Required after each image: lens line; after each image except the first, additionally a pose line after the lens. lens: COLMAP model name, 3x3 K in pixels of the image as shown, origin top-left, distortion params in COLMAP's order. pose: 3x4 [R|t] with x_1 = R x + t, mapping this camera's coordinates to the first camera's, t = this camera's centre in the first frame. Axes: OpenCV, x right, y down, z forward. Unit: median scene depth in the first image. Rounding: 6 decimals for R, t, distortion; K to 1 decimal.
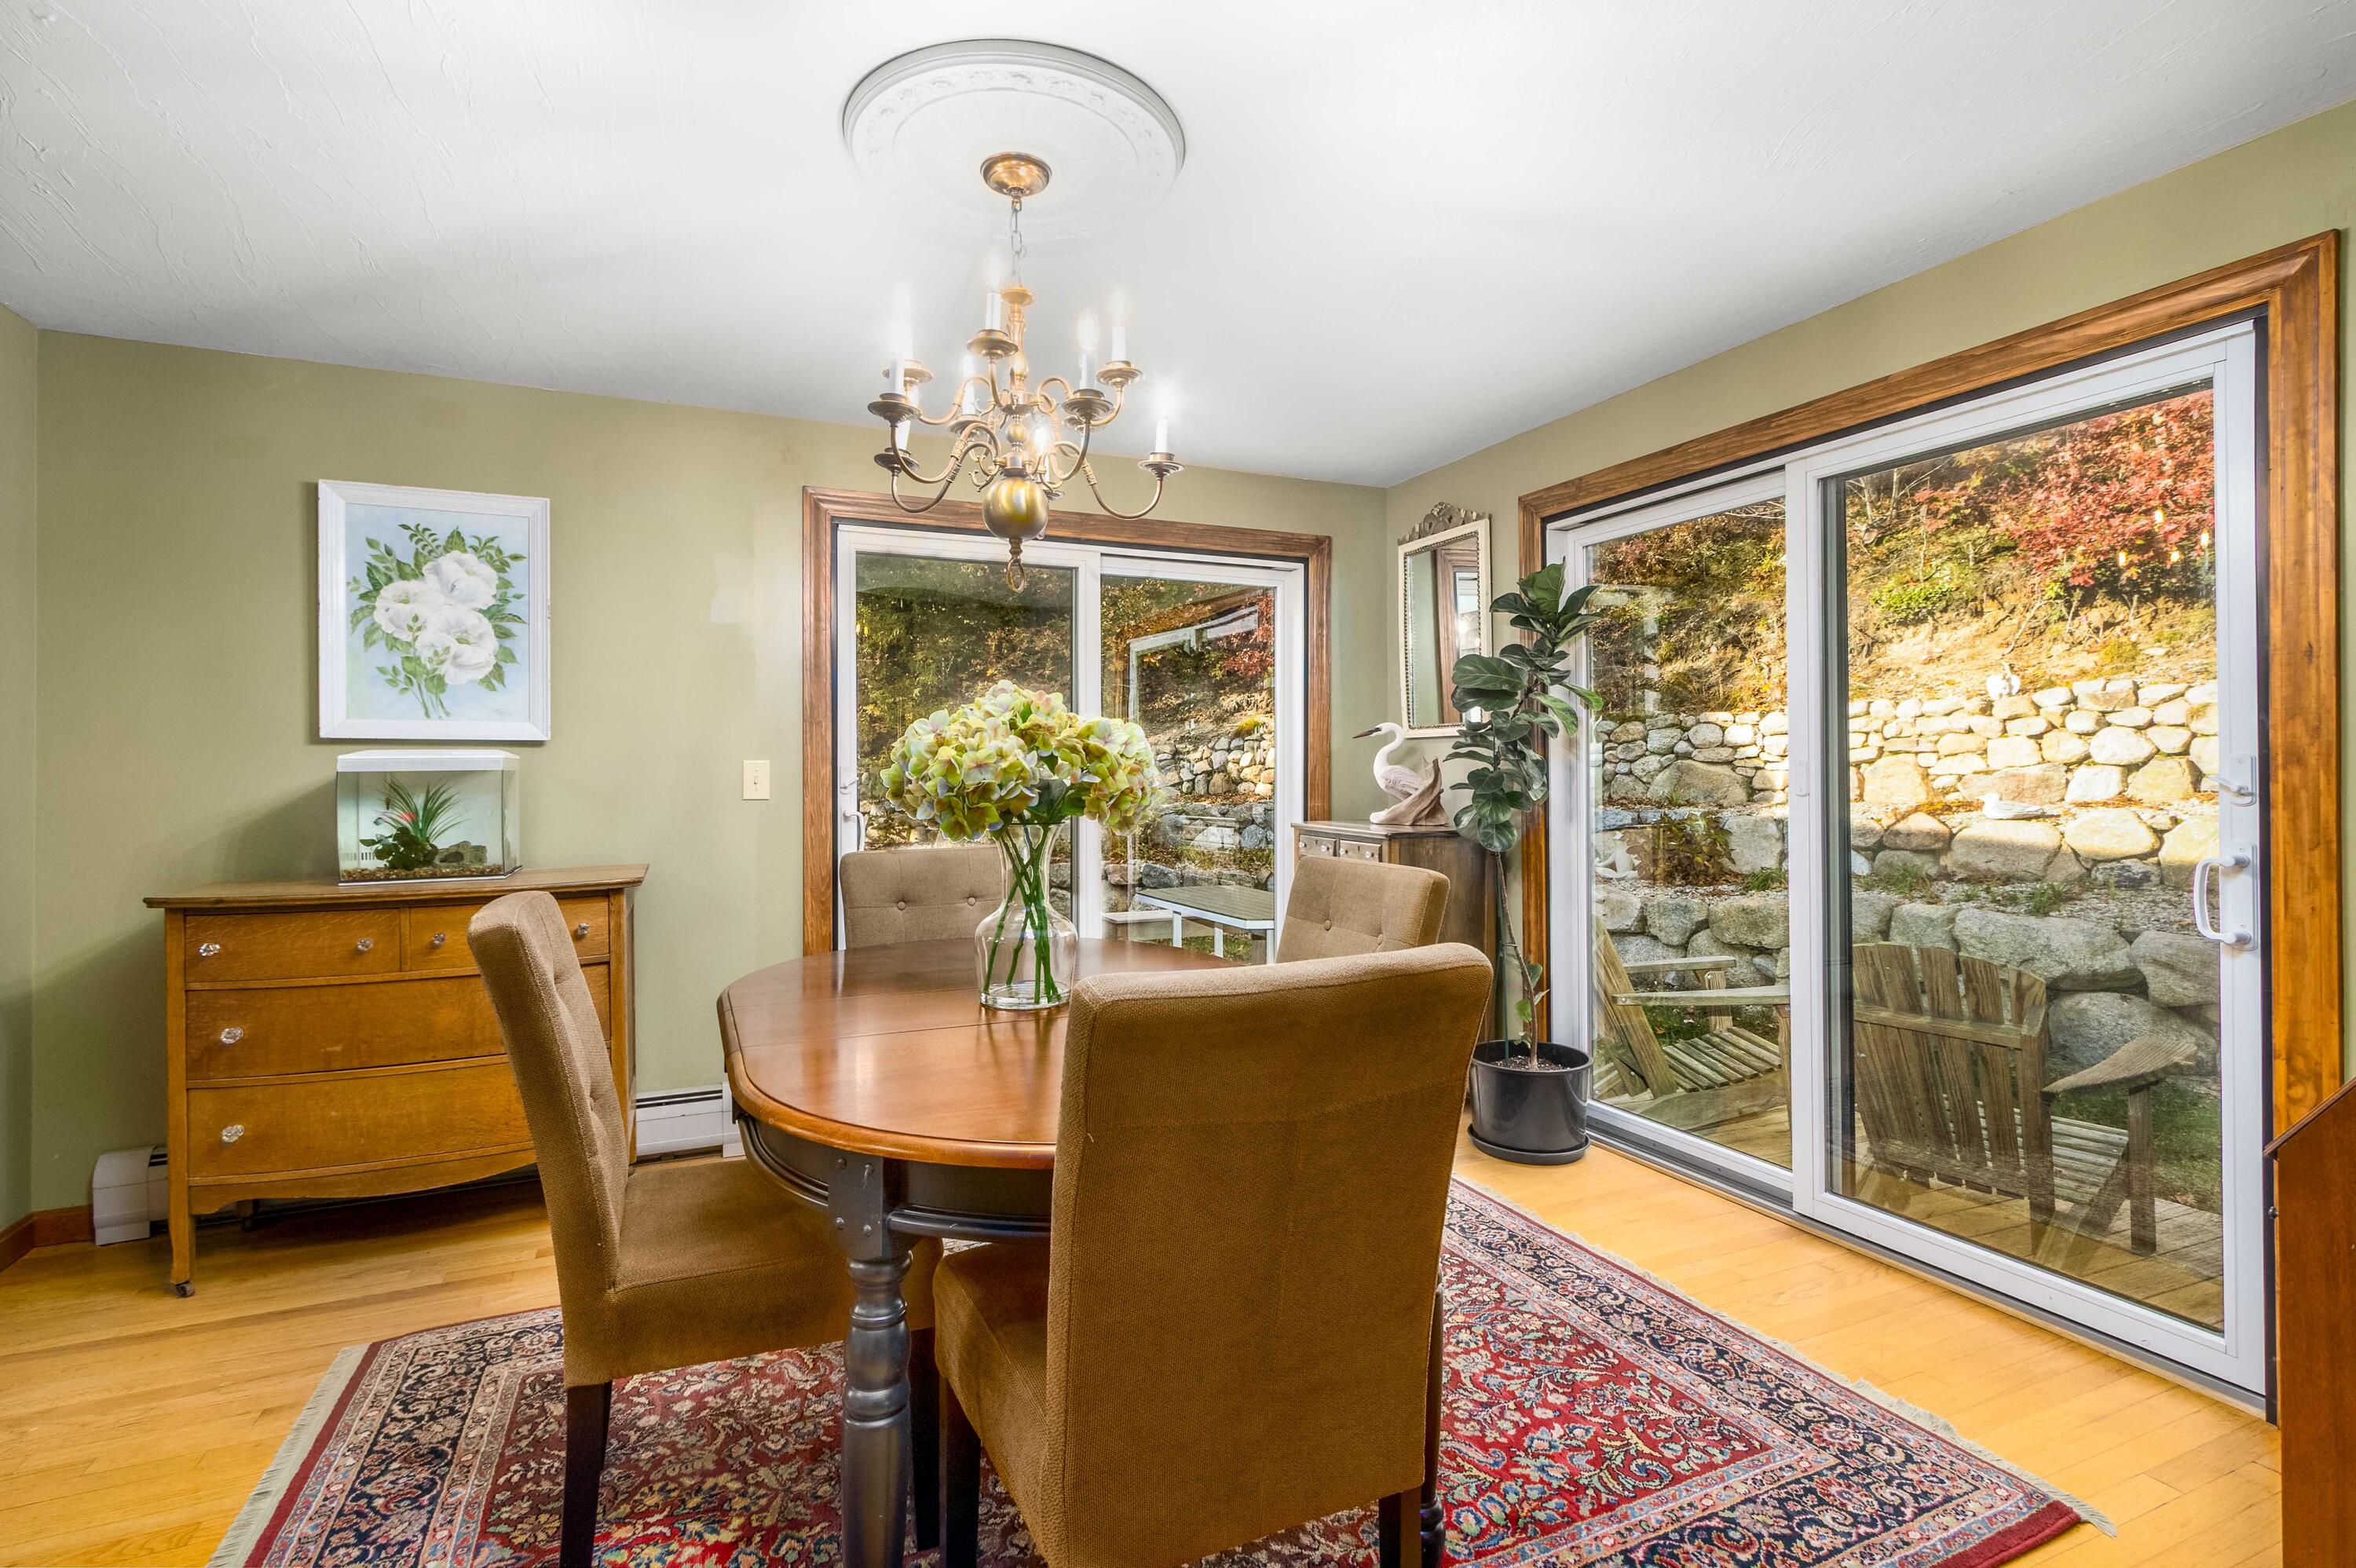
lens RADIAL K [[1075.2, 0, 1142.9], [0, 1075.2, 788.7], [0, 0, 1]] dist [0.001563, -0.001438]
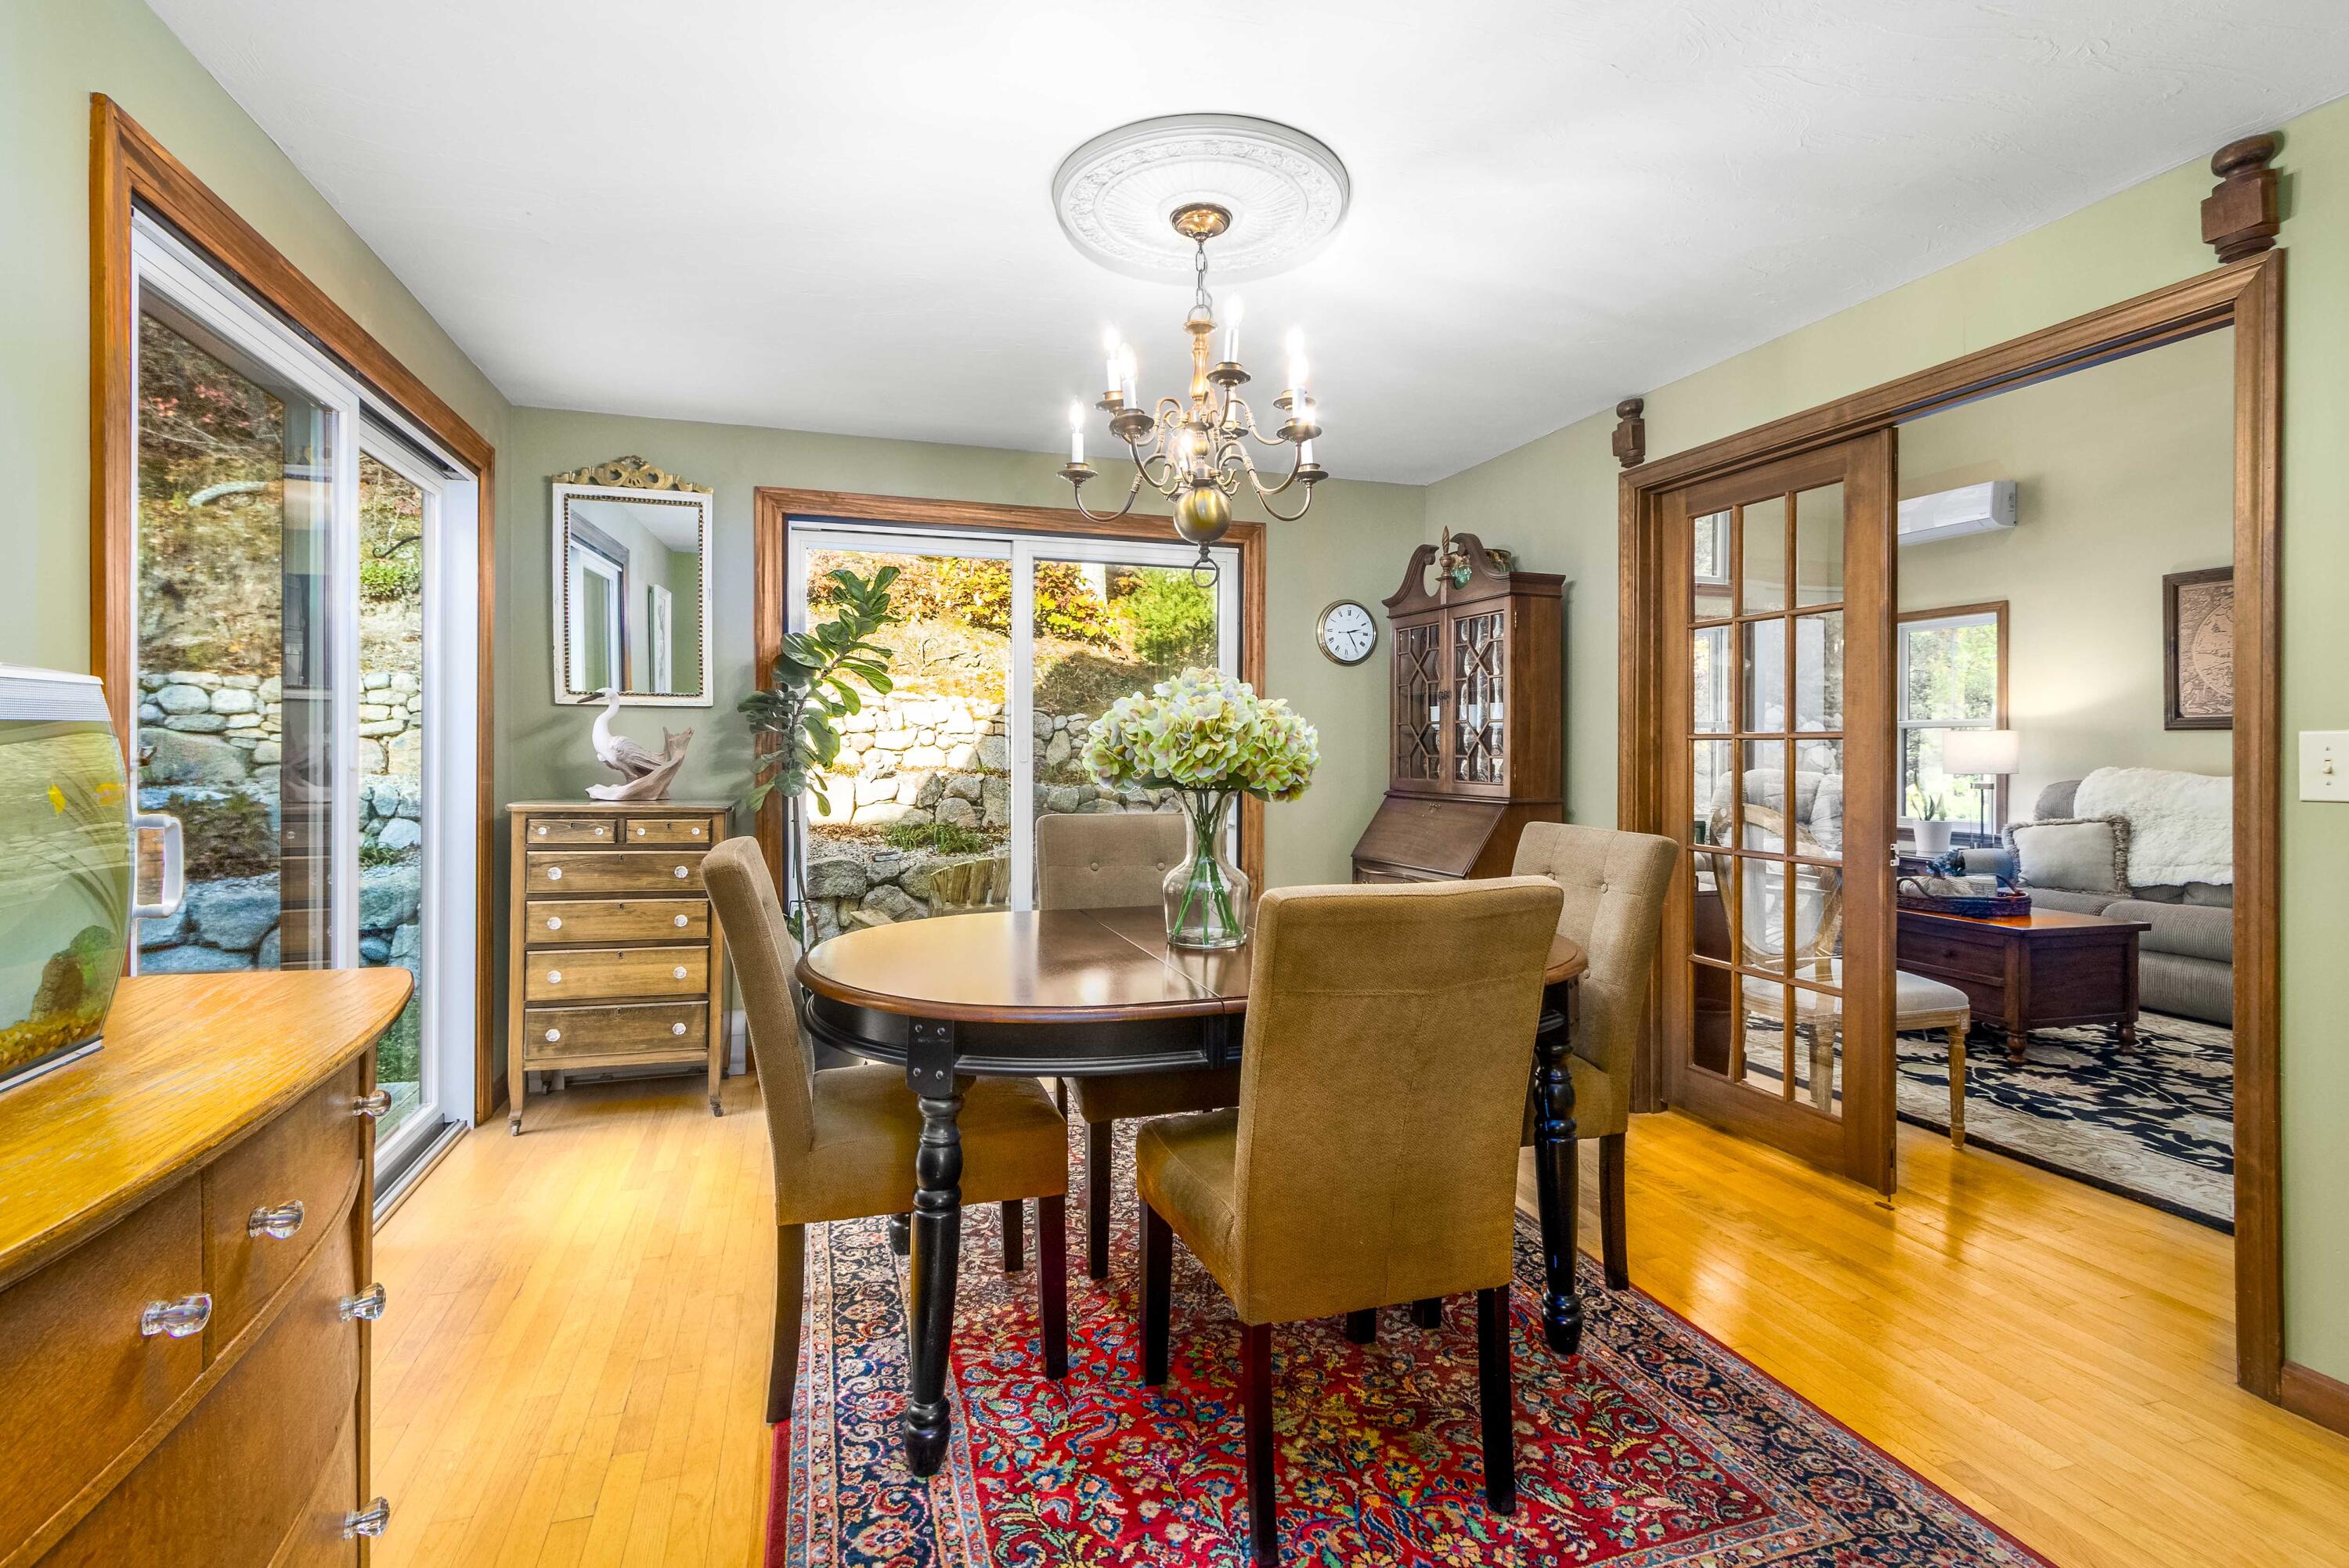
lens RADIAL K [[1071.0, 0, 1158.1], [0, 1071.0, 775.0], [0, 0, 1]] dist [0.004466, -0.000867]
pose [[0.124184, -0.021446, 0.992027, -0.246277], [0.009042, 0.999749, 0.020481, -0.001337], [-0.992218, 0.006427, 0.124347, 0.177363]]
